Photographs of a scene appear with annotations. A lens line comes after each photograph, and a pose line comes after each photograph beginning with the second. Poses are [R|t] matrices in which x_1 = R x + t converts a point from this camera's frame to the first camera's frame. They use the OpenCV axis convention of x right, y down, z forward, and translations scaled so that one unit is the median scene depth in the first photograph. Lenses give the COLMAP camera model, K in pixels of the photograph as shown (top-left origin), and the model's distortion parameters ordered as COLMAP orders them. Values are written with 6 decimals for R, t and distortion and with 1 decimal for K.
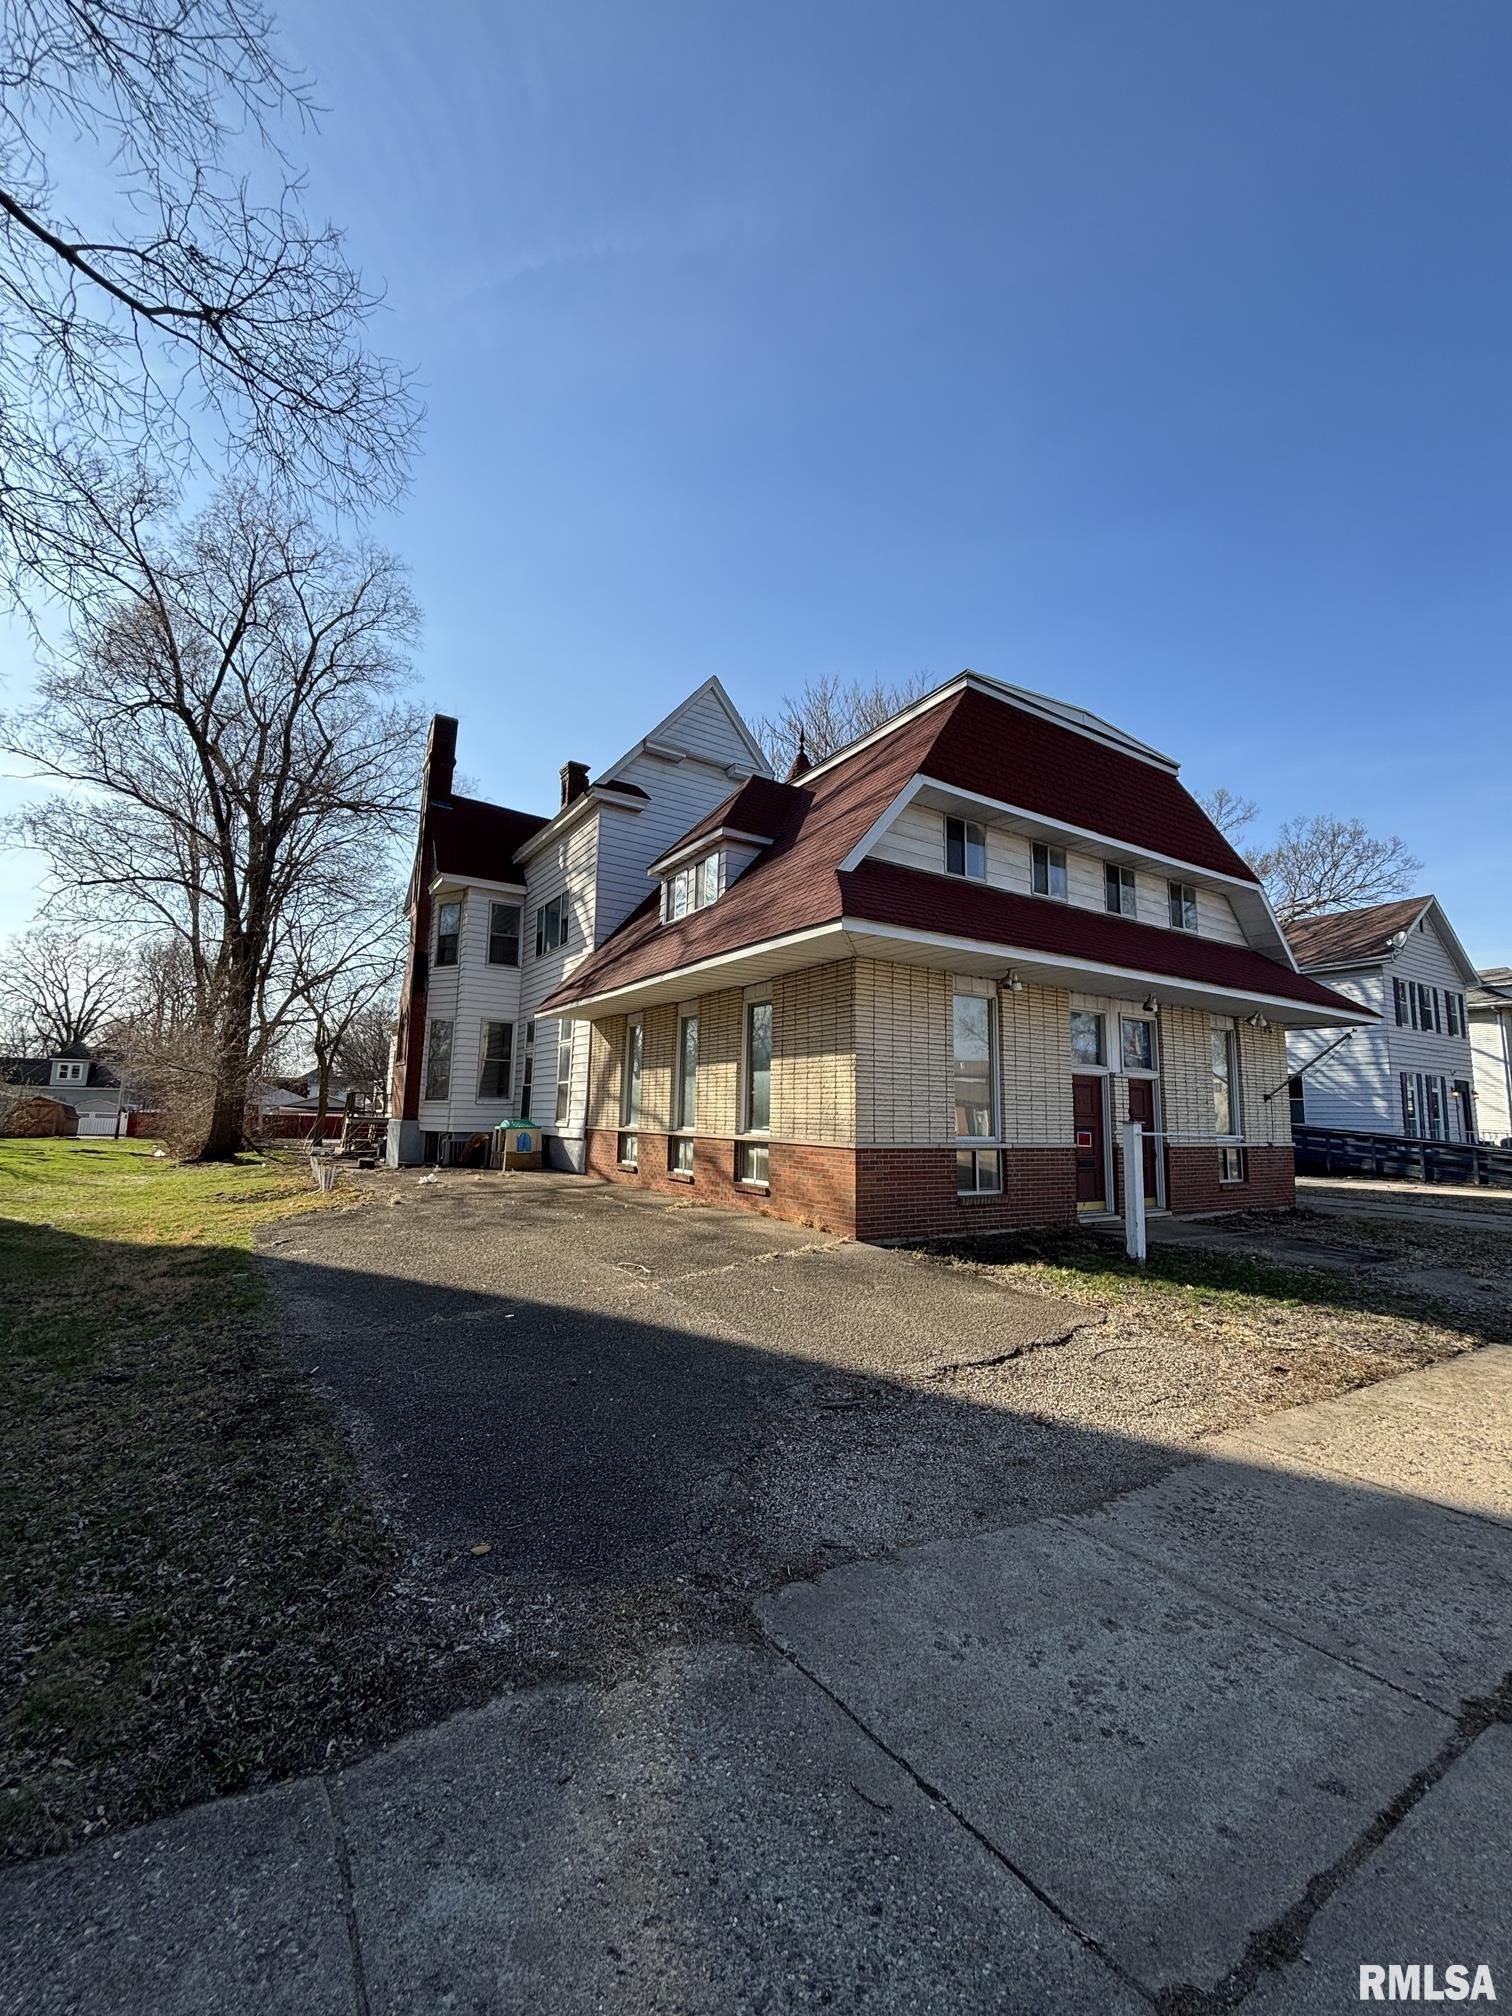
lens RADIAL K [[812.8, 0, 763.8], [0, 812.8, 1007.1], [0, 0, 1]] dist [-0.002661, -0.000343]
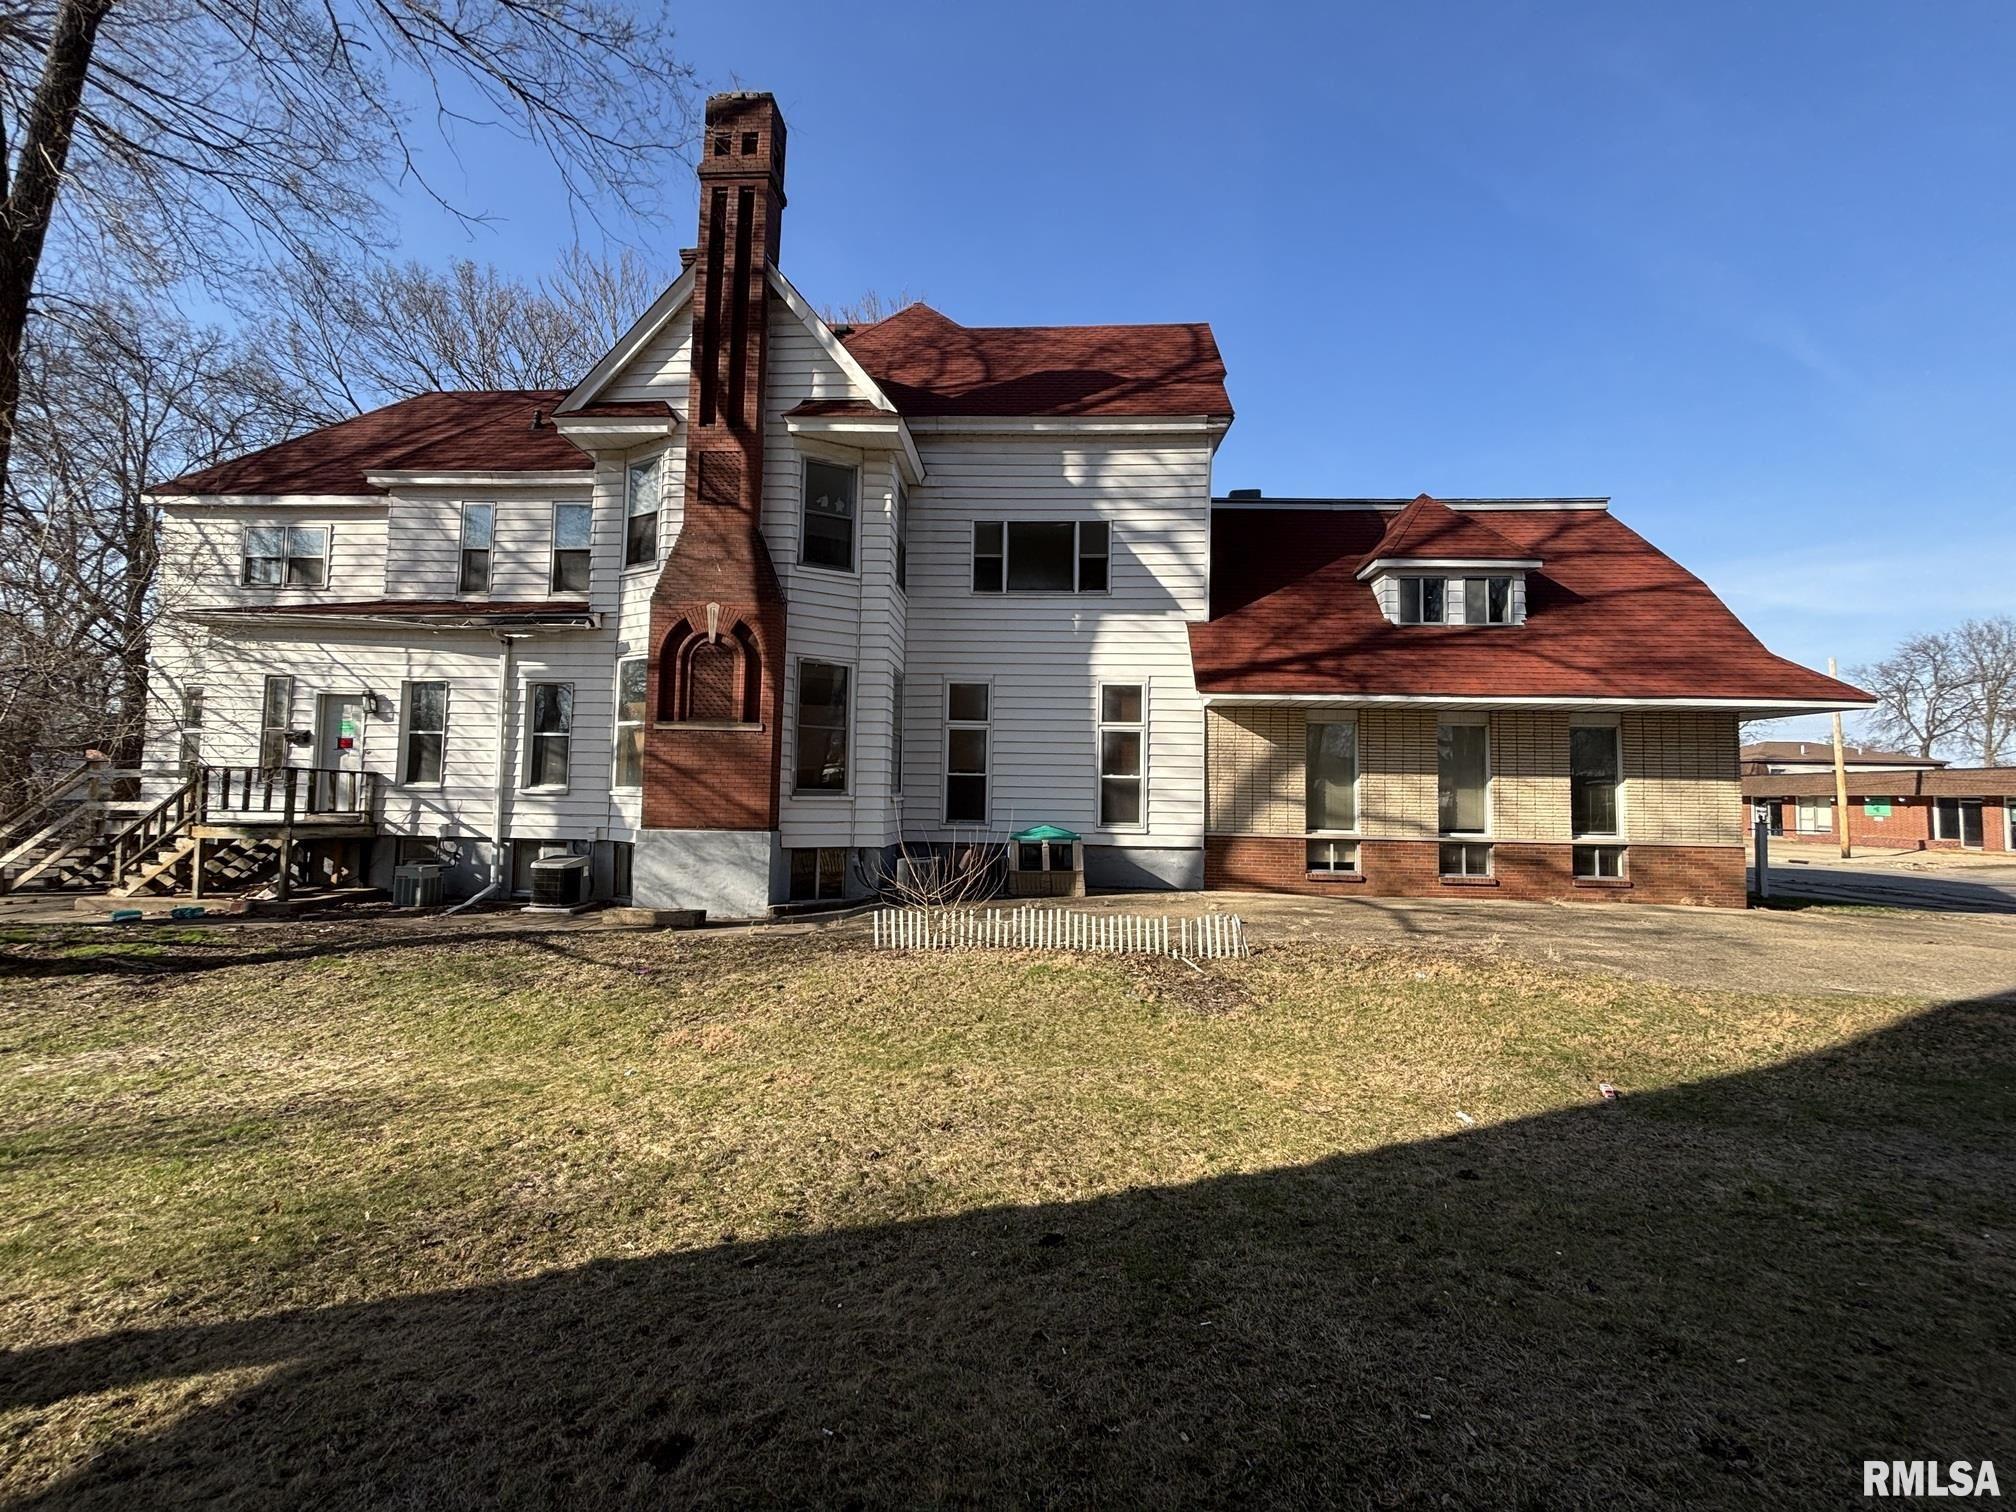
lens RADIAL K [[812.8, 0, 1022.1], [0, 812.8, 756.8], [0, 0, 1]] dist [-0.002661, -0.000343]
pose [[0.581665, 0.029753, 0.812884, -0.958014], [-0.114449, 0.992383, 0.045572, 0.050753], [-0.805337, -0.119541, 0.580640, 0.645608]]
